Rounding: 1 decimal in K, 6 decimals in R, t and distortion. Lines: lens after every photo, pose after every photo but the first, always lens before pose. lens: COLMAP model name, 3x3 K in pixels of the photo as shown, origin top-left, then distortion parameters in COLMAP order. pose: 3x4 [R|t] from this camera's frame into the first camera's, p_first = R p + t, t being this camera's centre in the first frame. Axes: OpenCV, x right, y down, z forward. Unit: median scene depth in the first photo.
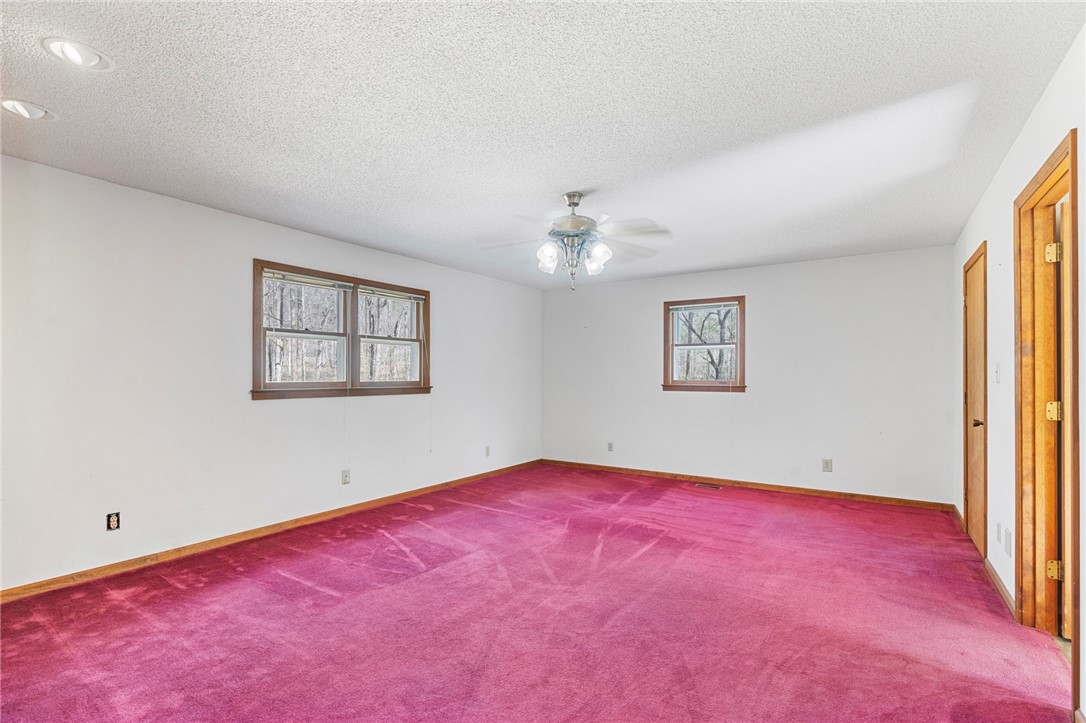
lens RADIAL K [[496.7, 0, 546.6], [0, 496.7, 364.6], [0, 0, 1]] dist [-0.000021, -0.000052]
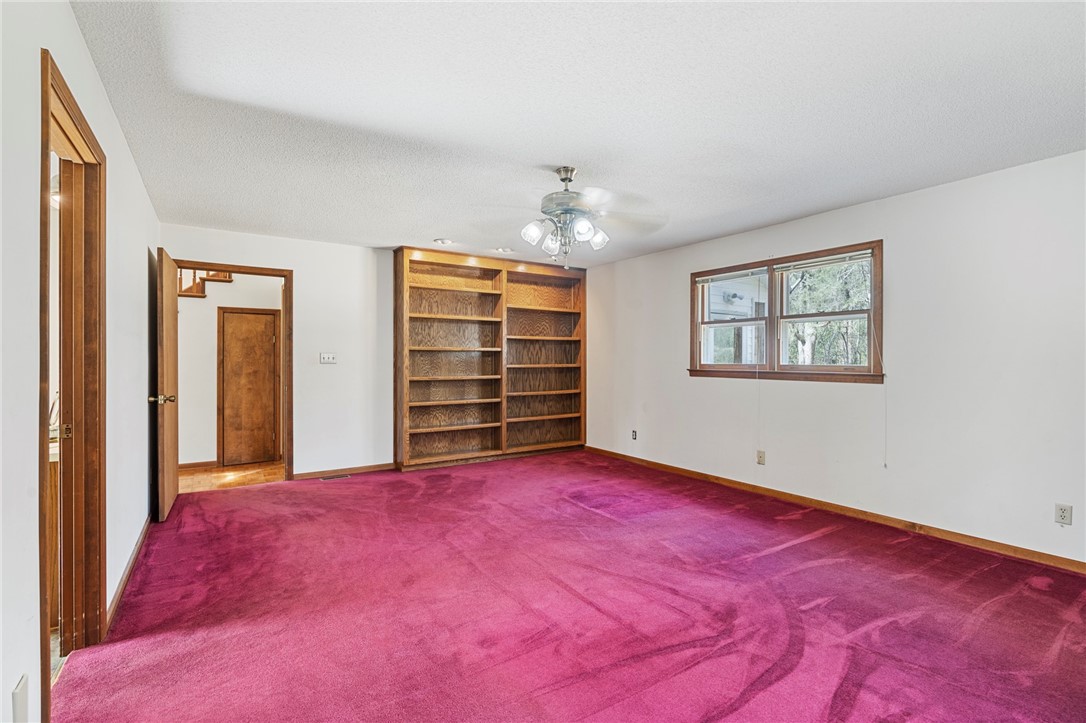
lens RADIAL K [[496.7, 0, 546.6], [0, 496.7, 360.4], [0, 0, 1]] dist [-0.000021, -0.000052]
pose [[-0.383159, 0.006889, -0.923657, 0.675793], [0.021561, 0.999766, -0.001487, 0.016793], [0.923431, -0.020485, -0.383218, 0.939929]]
